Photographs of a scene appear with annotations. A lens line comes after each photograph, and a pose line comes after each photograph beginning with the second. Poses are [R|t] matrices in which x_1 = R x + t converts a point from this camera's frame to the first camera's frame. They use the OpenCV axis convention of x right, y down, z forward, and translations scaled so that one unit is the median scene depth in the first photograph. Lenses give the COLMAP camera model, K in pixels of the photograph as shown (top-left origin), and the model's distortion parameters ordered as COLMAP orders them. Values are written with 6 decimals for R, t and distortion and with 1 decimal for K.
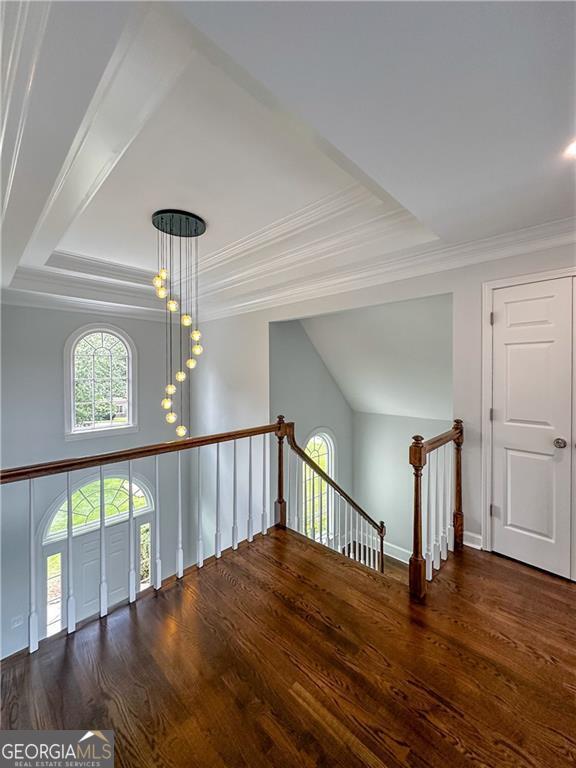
lens RADIAL K [[307.4, 0, 288.0], [0, 307.4, 373.7], [0, 0, 1]] dist [-0.000407, -0.000192]
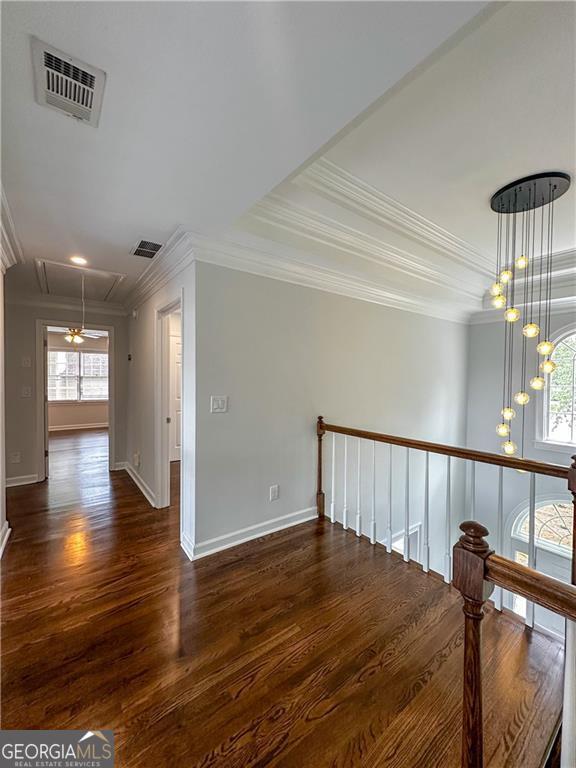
lens RADIAL K [[308.5, 0, 288.0], [0, 308.5, 384.0], [0, 0, 1]] dist [-0.000570, -0.000030]
pose [[-0.152535, 0.019504, -0.988106, 1.082068], [-0.009540, 0.999730, 0.021206, -0.004985], [0.988252, 0.012662, -0.152307, 0.985302]]
